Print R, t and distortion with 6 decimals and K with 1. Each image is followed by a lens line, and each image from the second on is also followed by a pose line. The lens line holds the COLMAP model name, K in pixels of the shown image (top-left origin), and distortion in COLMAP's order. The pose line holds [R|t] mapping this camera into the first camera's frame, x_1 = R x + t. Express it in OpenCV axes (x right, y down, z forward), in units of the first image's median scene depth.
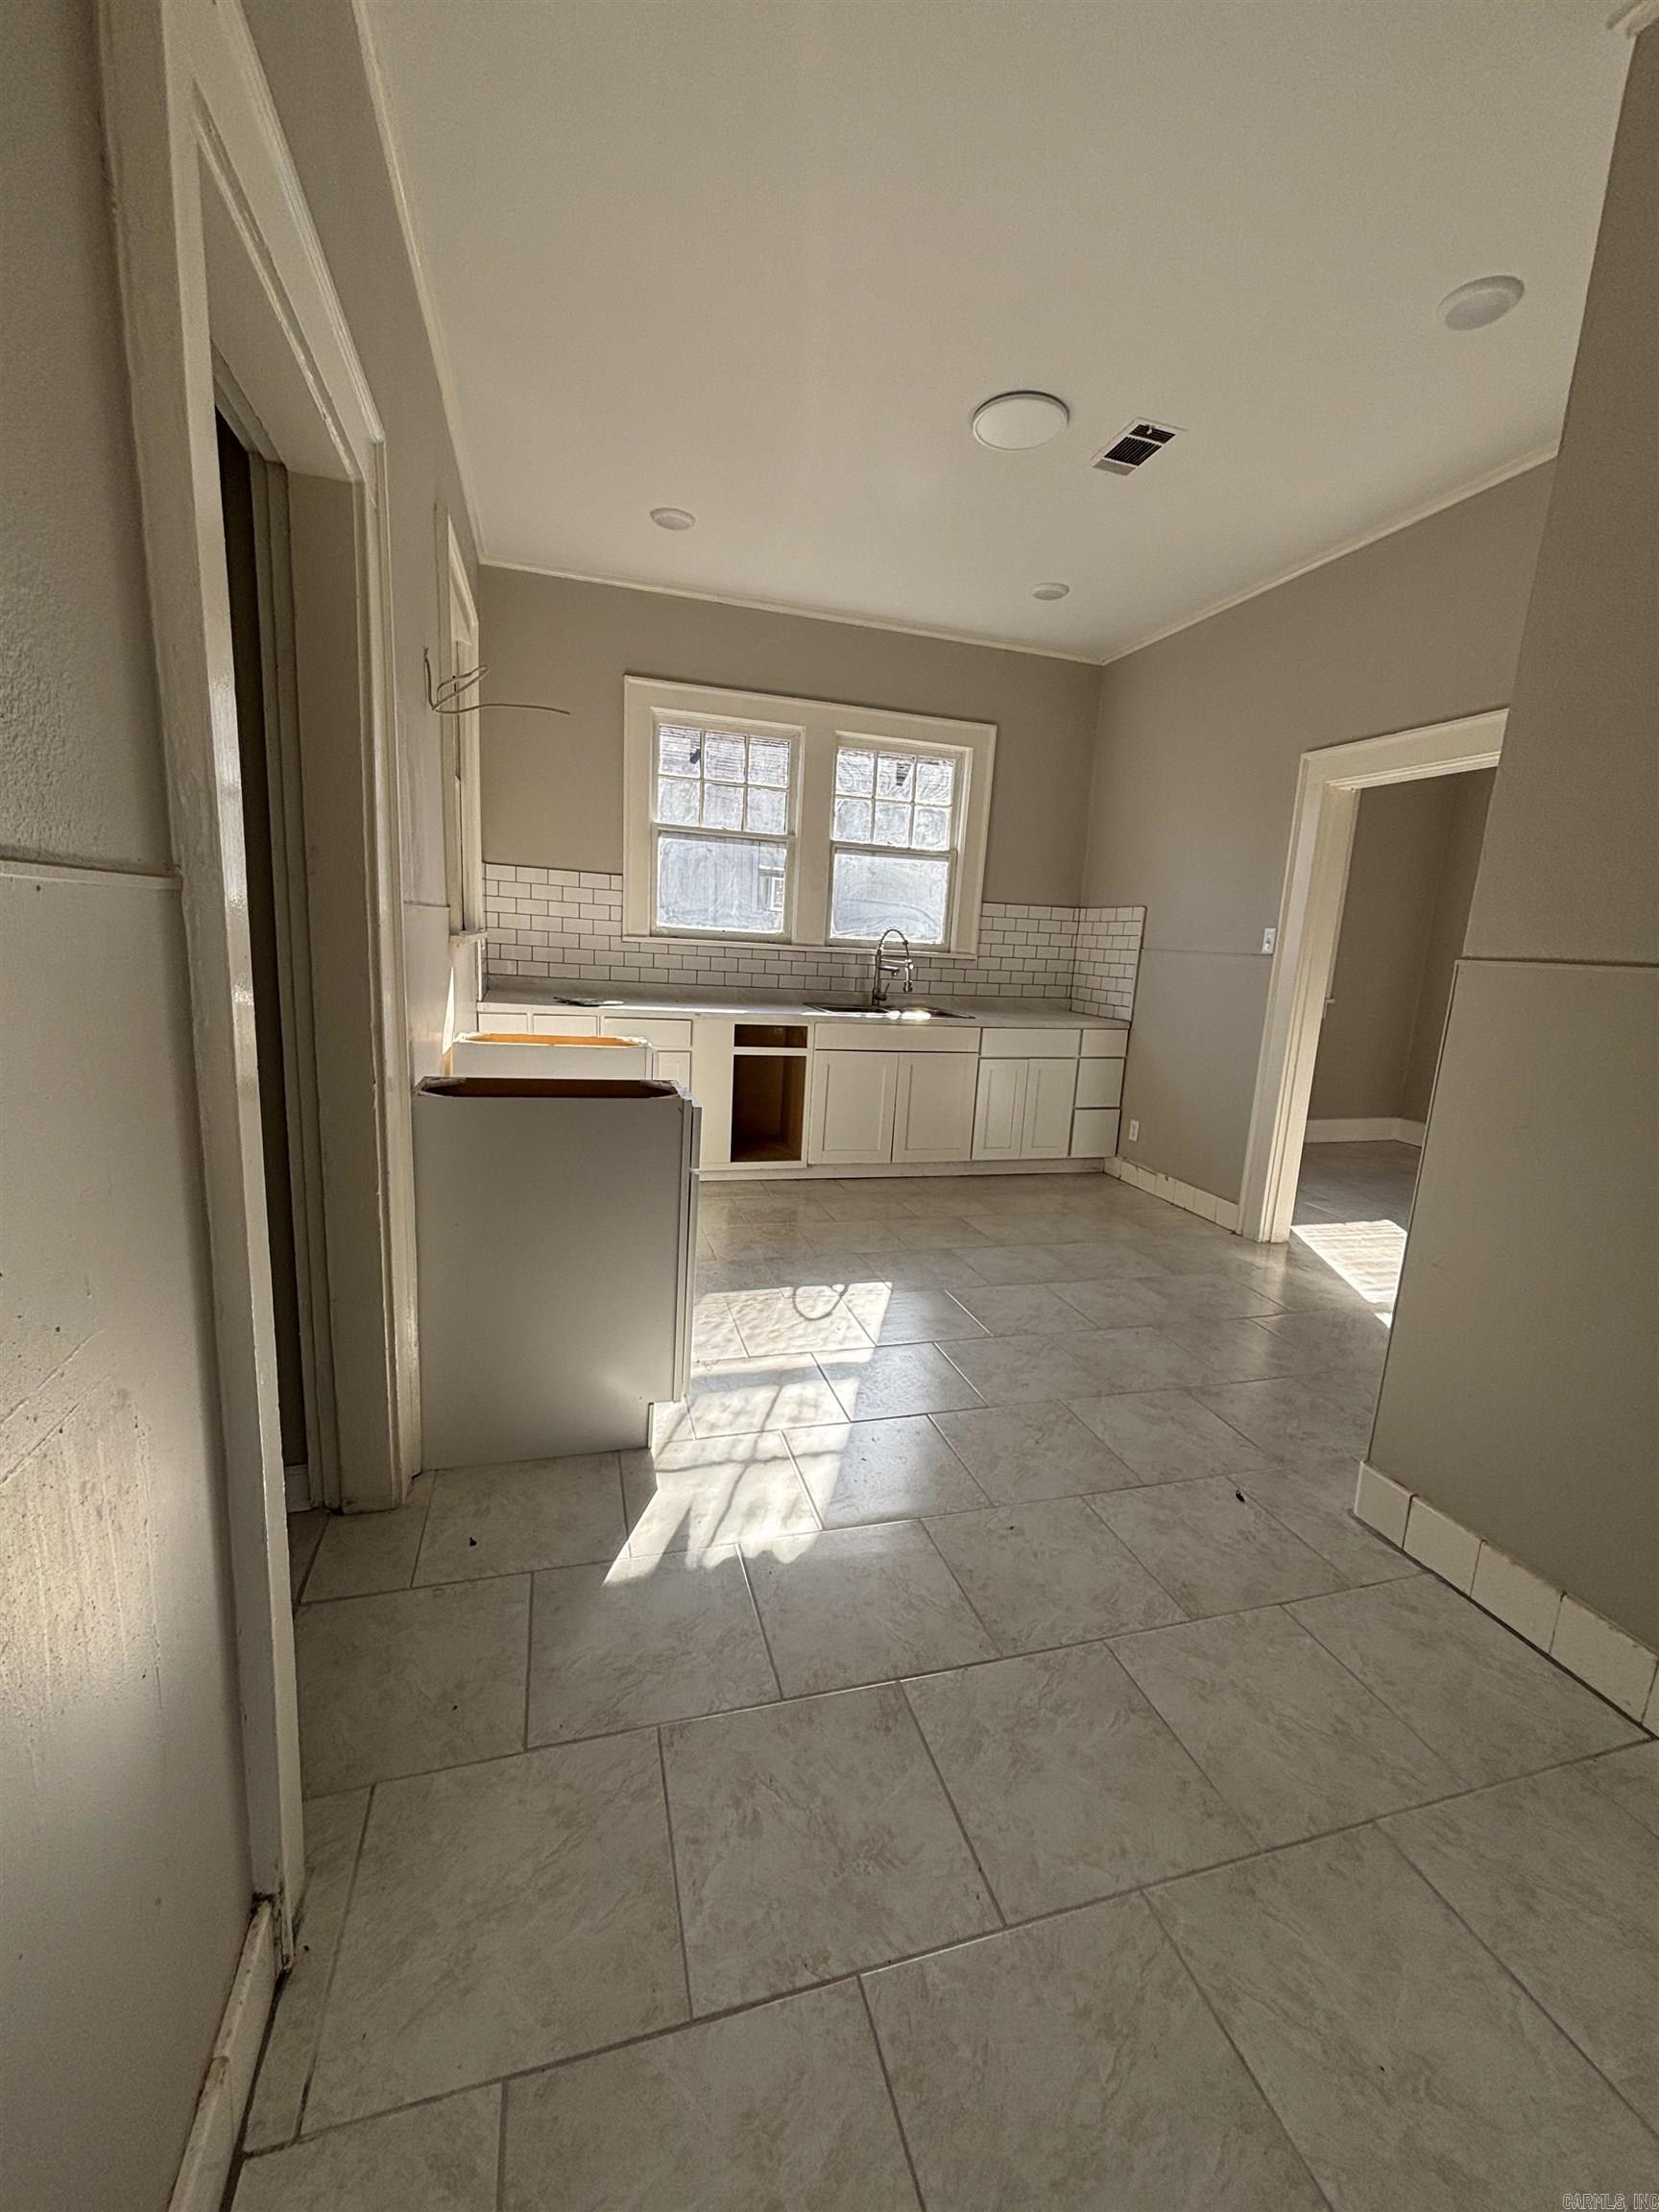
lens RADIAL K [[882.8, 0, 831.4], [0, 882.8, 1102.1], [0, 0, 1]] dist [-0.009831, -0.000424]
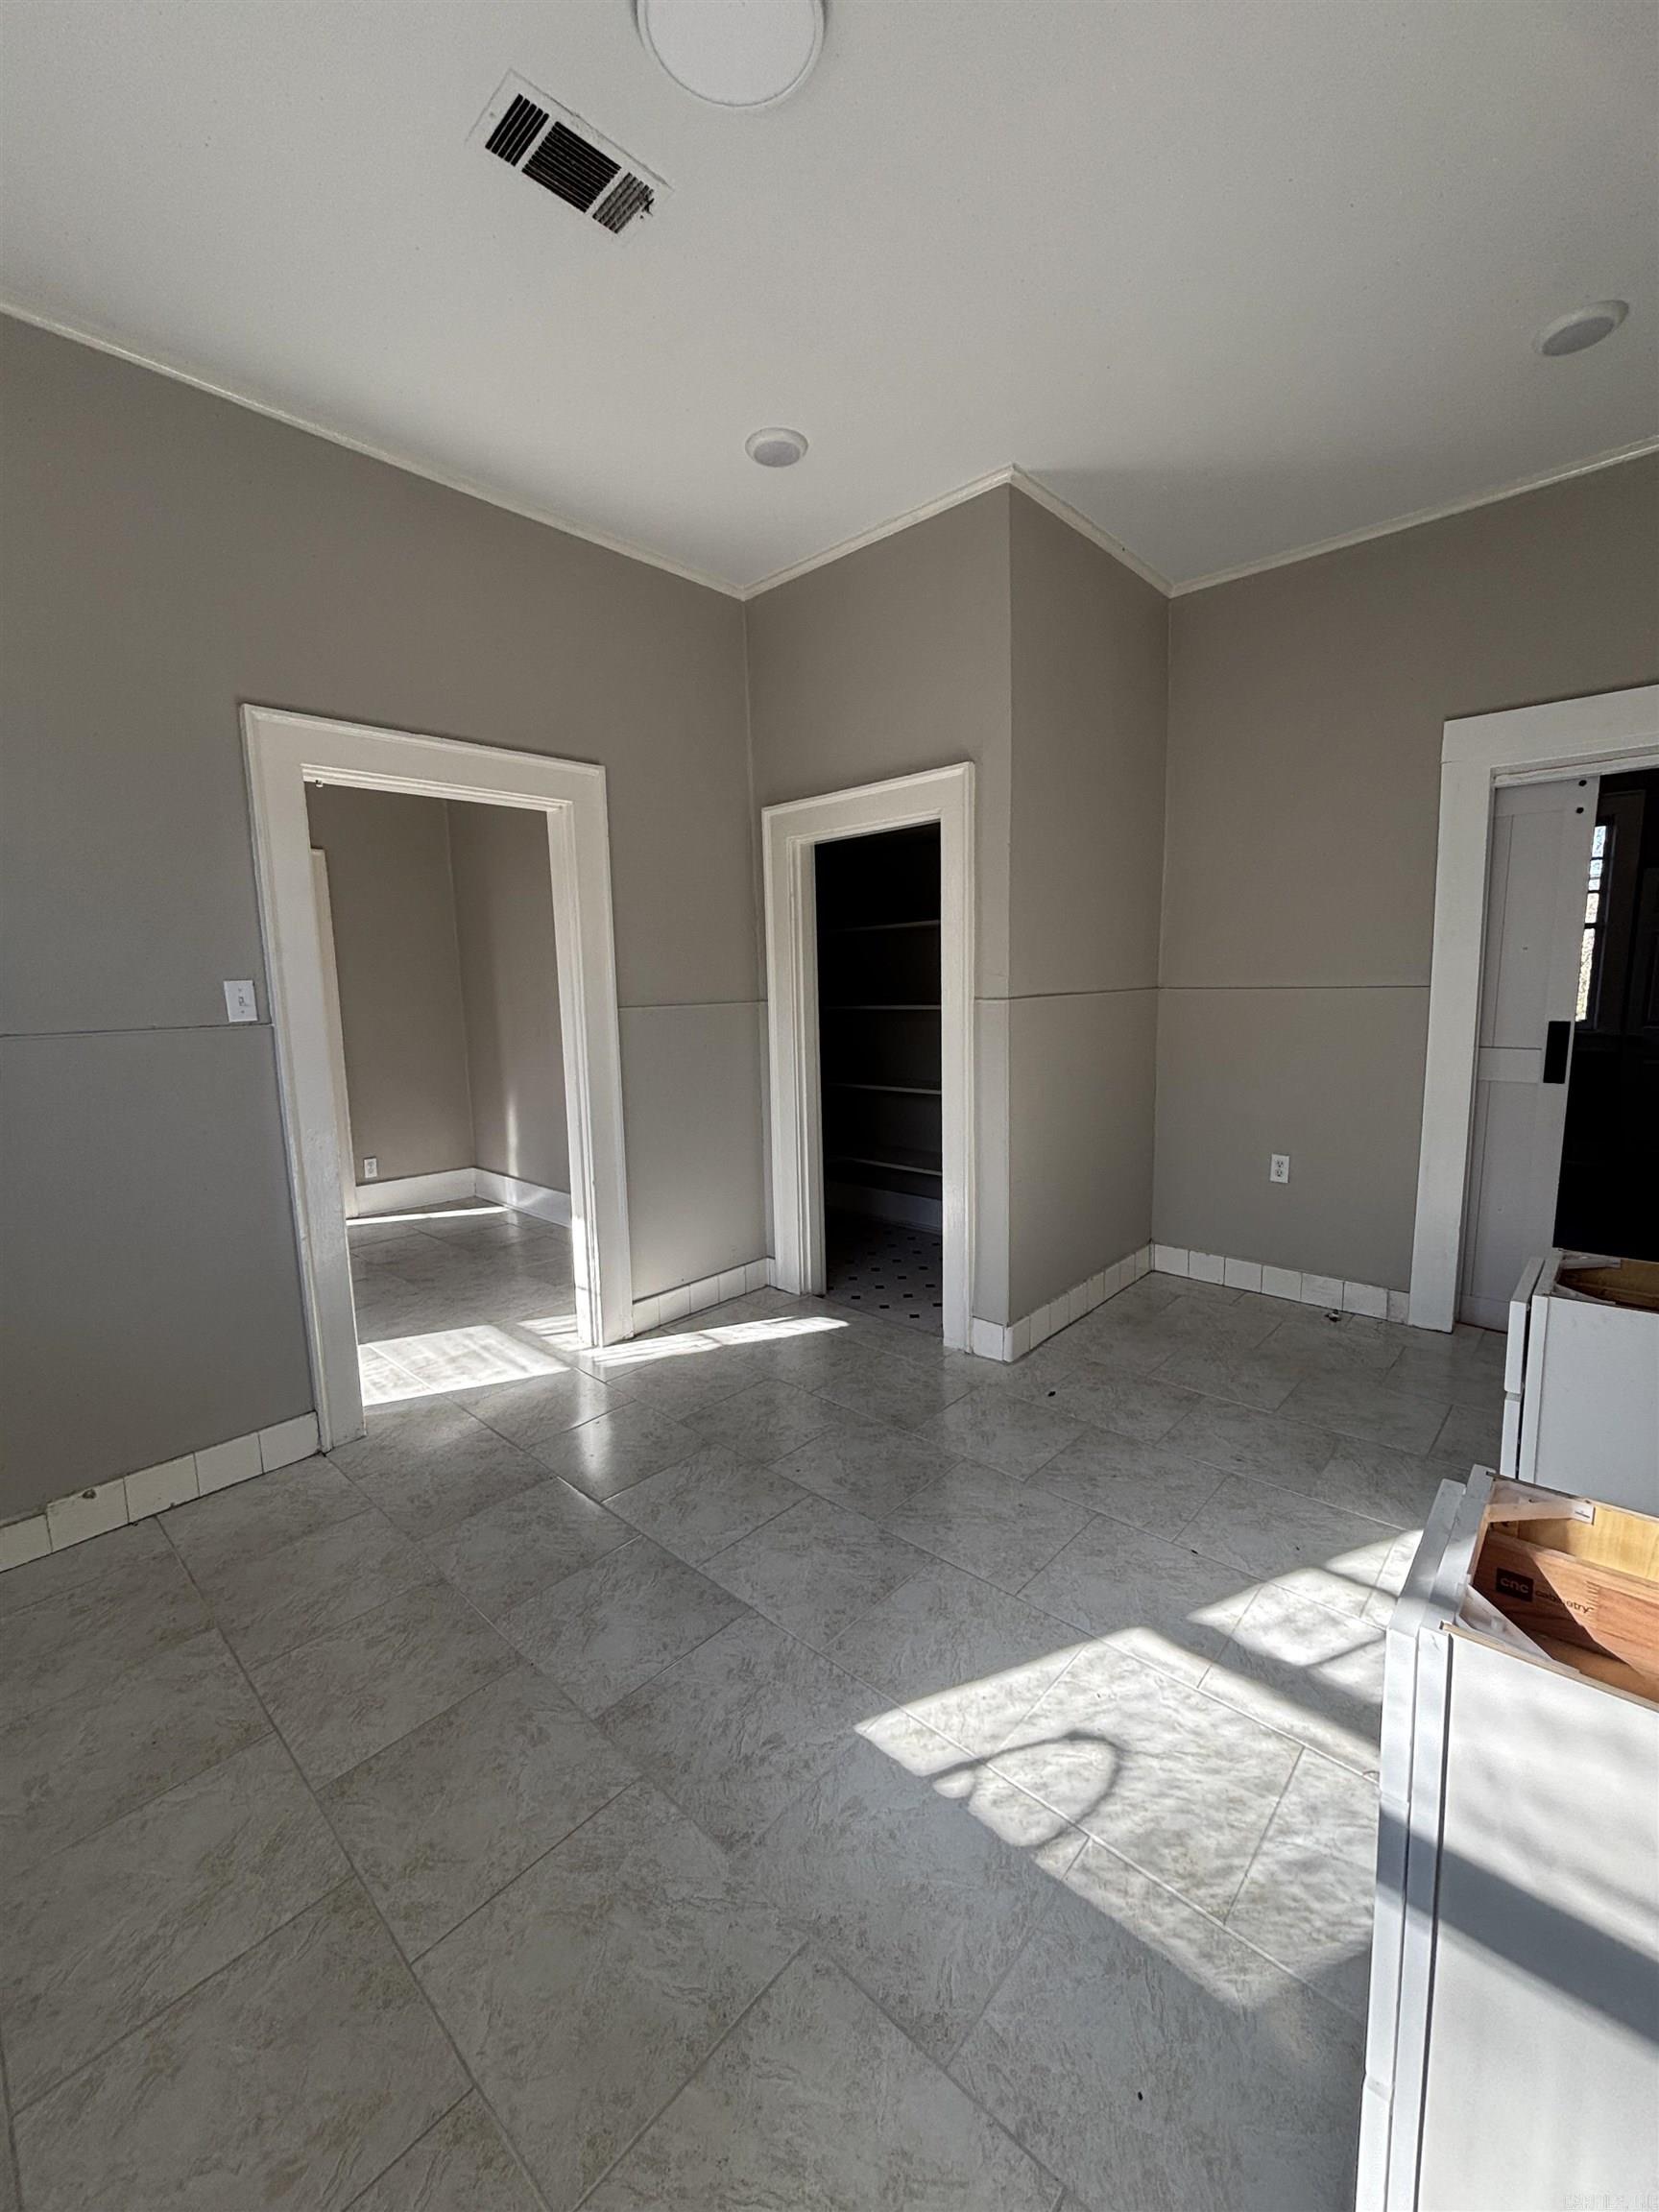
lens RADIAL K [[882.8, 0, 831.9], [0, 882.8, 1101.9], [0, 0, 1]] dist [-0.009831, -0.000424]
pose [[-0.508854, -0.161423, 0.845583, -0.221595], [0.157705, 0.948158, 0.275908, -0.205076], [-0.846284, 0.273749, -0.457017, 0.882779]]
